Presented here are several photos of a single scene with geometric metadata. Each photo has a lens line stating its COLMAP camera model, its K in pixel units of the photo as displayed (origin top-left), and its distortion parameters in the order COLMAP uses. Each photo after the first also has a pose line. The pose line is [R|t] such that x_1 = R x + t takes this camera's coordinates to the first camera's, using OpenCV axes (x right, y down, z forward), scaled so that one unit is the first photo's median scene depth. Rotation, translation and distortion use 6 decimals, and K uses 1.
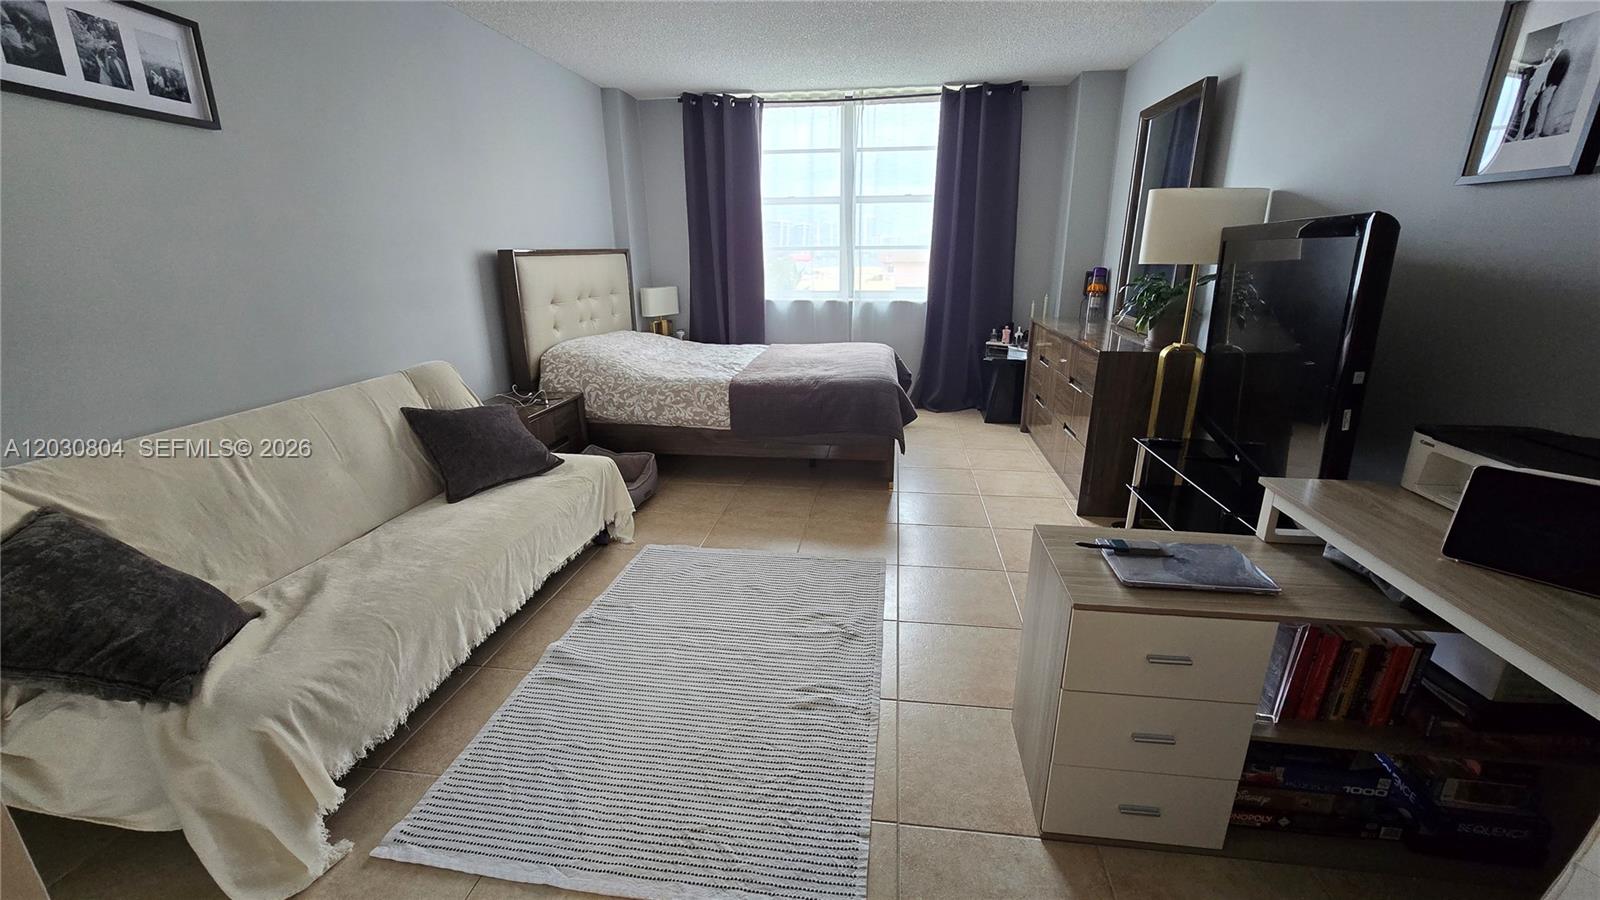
lens RADIAL K [[651.5, 0, 801.7], [0, 651.5, 449.8], [0, 0, 1]] dist [0.000435, 0.000097]
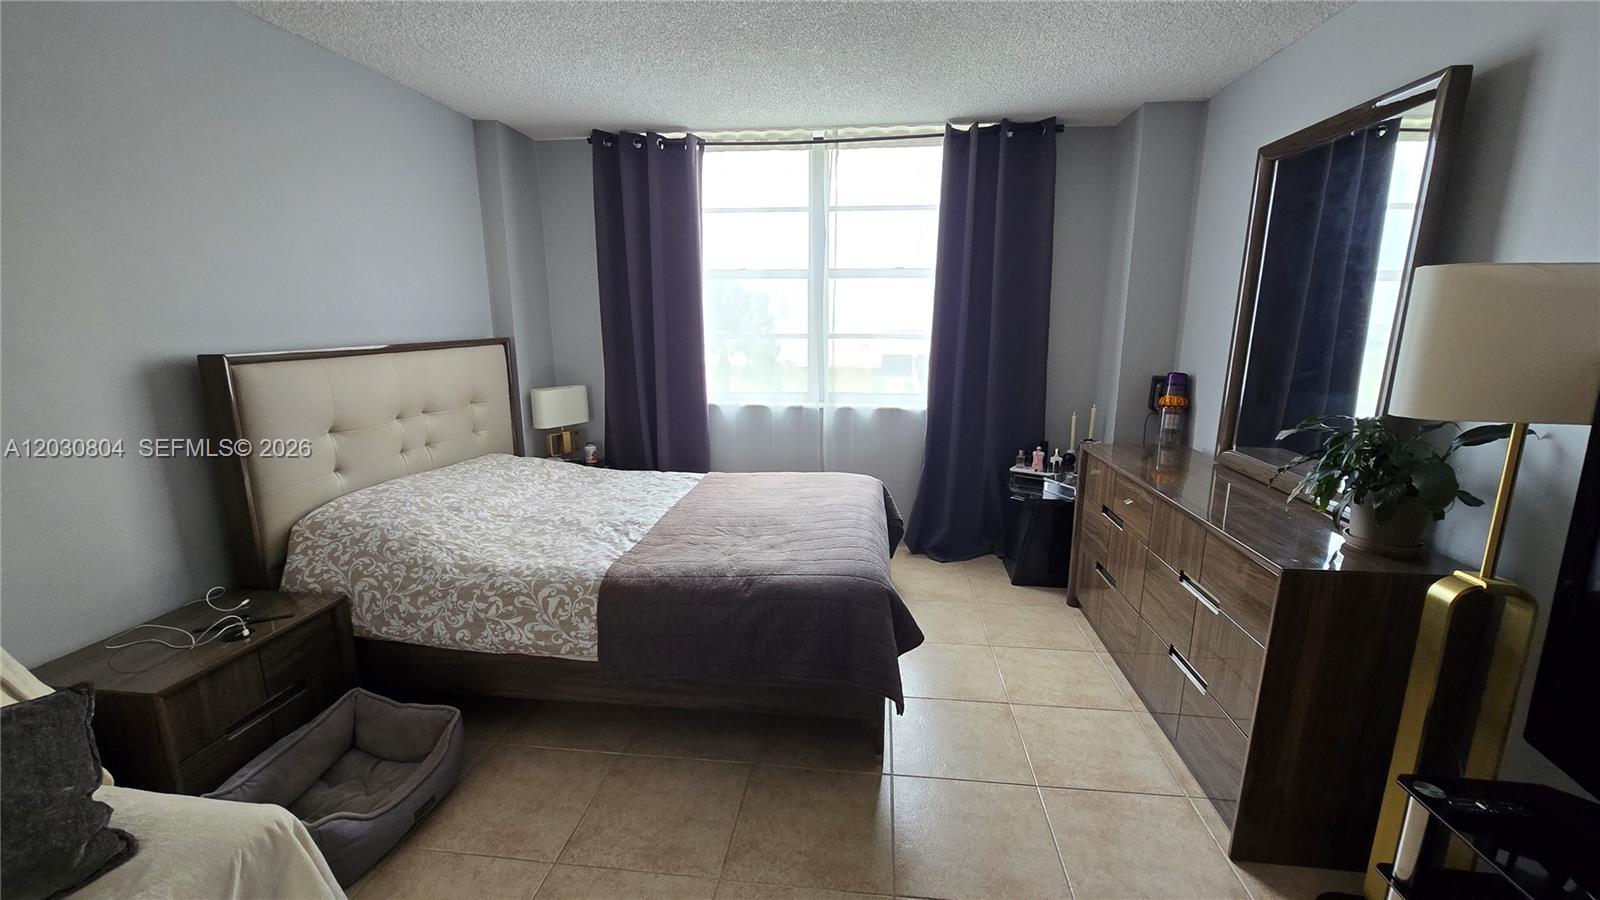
lens RADIAL K [[651.5, 0, 796.3], [0, 651.5, 455.3], [0, 0, 1]] dist [0.000435, 0.000097]
pose [[0.999902, 0.006512, 0.012373, 0.041641], [-0.005372, 0.995928, -0.089997, -0.121715], [-0.012908, 0.089922, 0.995865, 0.307451]]
